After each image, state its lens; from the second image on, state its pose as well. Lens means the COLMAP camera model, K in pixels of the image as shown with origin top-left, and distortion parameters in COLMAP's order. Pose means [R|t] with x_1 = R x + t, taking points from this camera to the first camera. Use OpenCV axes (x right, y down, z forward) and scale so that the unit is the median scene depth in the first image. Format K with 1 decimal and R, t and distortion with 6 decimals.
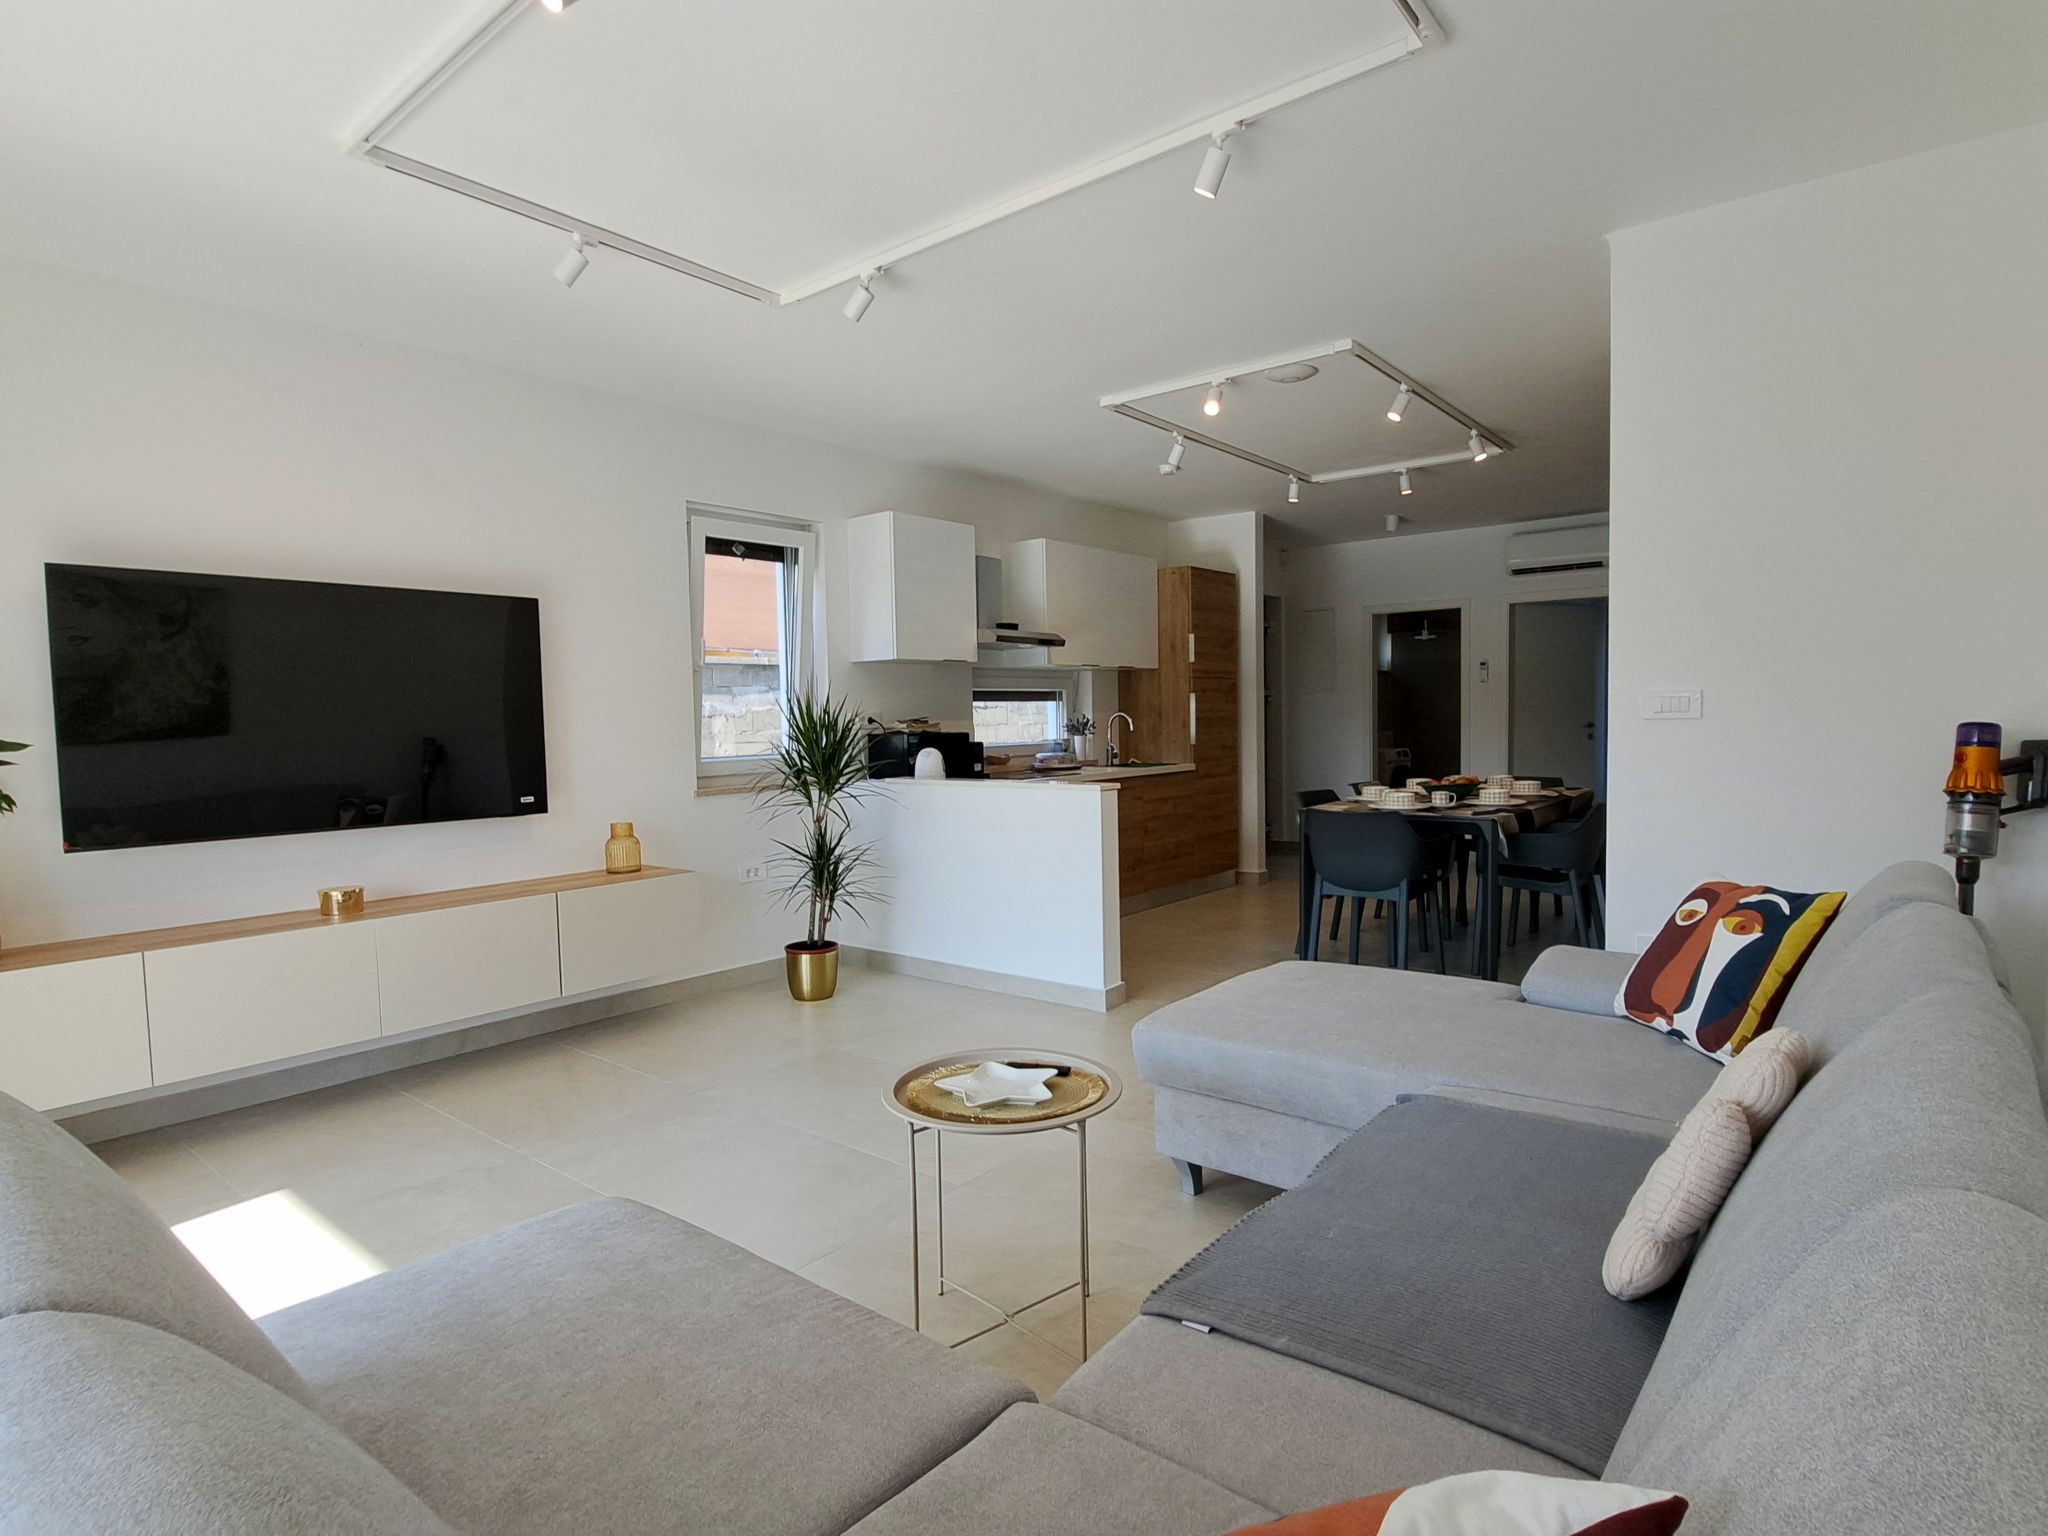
lens RADIAL K [[1061.3, 0, 1058.9], [0, 1061.3, 781.7], [0, 0, 1]] dist [0.000724, 0.000046]
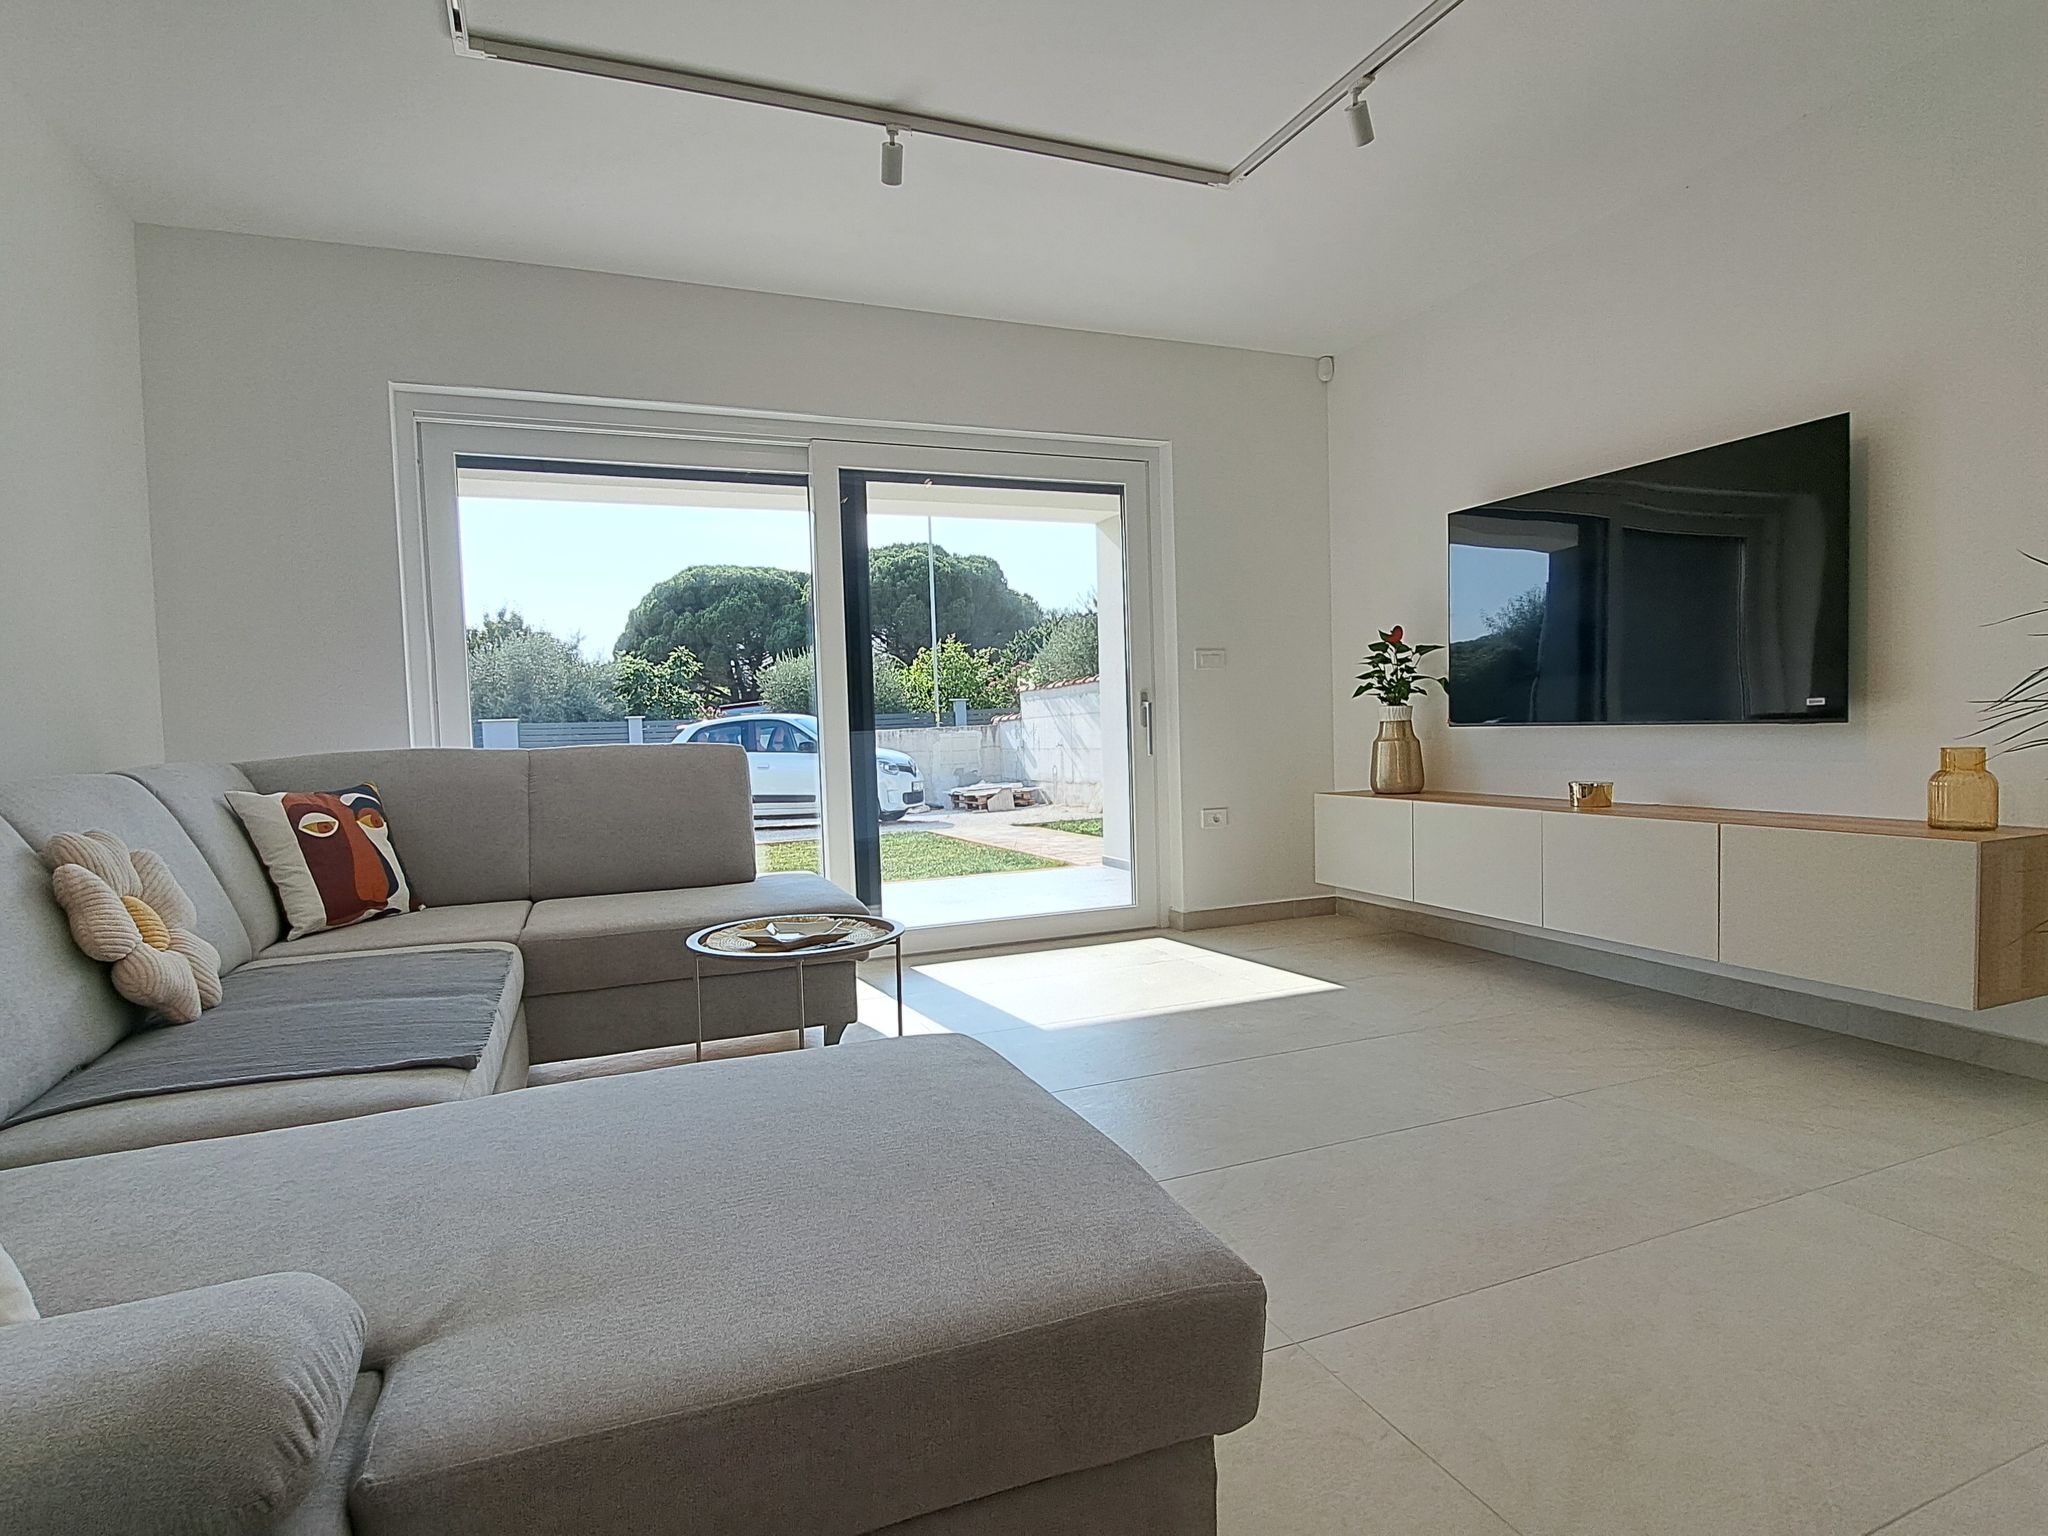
lens RADIAL K [[1090.4, 0, 1026.2], [0, 1090.4, 778.8], [0, 0, 1]] dist [0.000345, -0.013499]
pose [[-0.495563, 0.079667, -0.864911, 0.231909], [-0.009105, 0.995254, 0.096889, 0.001438], [0.868524, 0.055890, -0.492486, 0.509909]]
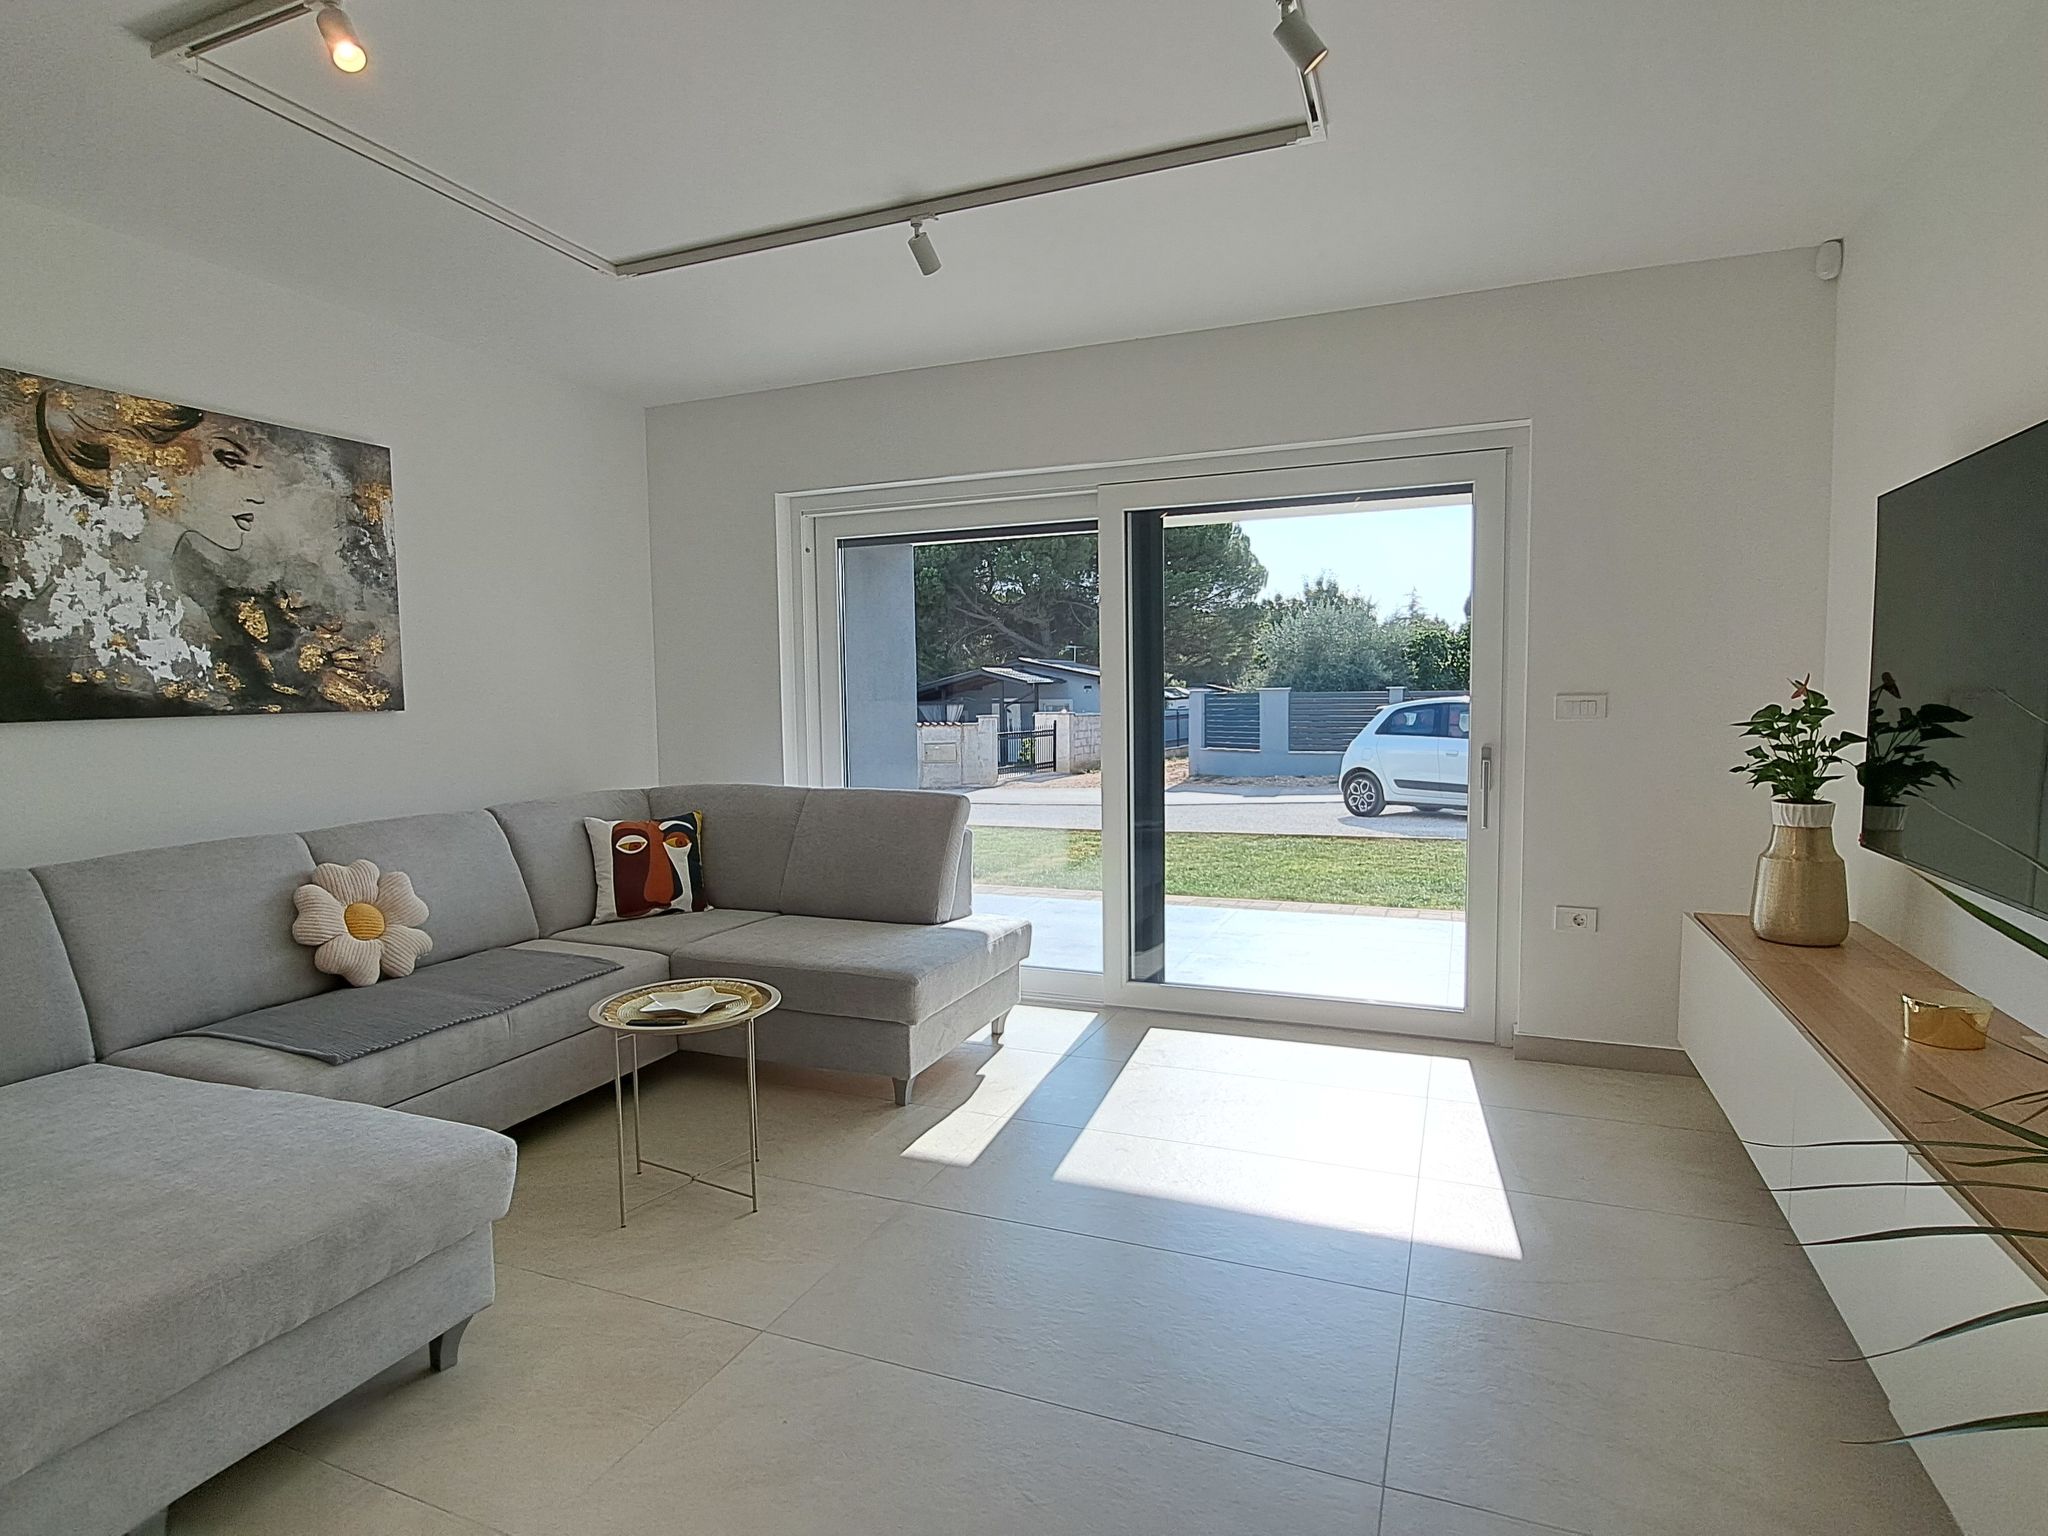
lens RADIAL K [[1090.4, 0, 1026.2], [0, 1090.4, 778.8], [0, 0, 1]] dist [0.000345, -0.013499]
pose [[-0.960304, 0.056364, -0.273201, -0.044373], [0.018928, 0.990283, 0.137774, -0.051241], [0.278311, 0.127134, -0.952040, 0.689503]]
